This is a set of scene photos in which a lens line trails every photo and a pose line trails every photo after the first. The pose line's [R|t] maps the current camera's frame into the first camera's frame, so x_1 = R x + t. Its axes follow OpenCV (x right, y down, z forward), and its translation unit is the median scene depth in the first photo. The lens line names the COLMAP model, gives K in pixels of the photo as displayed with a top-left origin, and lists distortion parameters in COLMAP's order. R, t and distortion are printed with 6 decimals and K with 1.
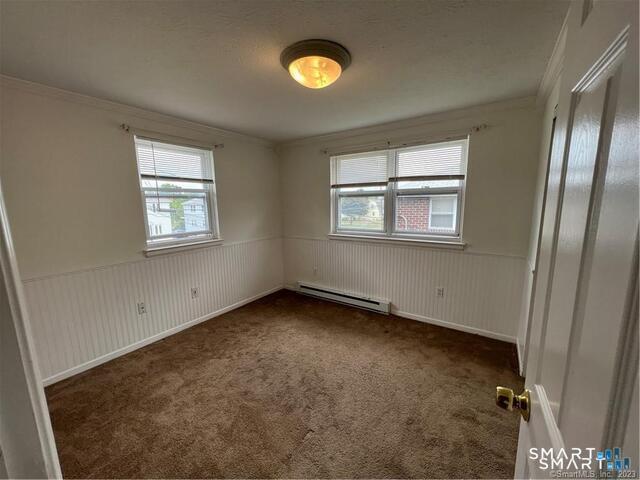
lens RADIAL K [[256.1, 0, 325.3], [0, 256.1, 239.2], [0, 0, 1]] dist [-0.001331, -0.000370]
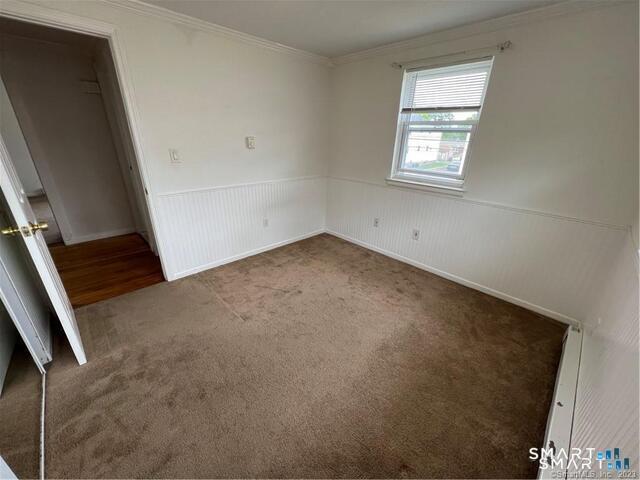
lens RADIAL K [[256.1, 0, 320.8], [0, 256.1, 241.7], [0, 0, 1]] dist [-0.001331, -0.000370]
pose [[-0.209560, 0.376204, -0.902527, 0.528131], [-0.170291, 0.894874, 0.412554, -0.125988], [0.962853, 0.240148, -0.123466, 0.866083]]
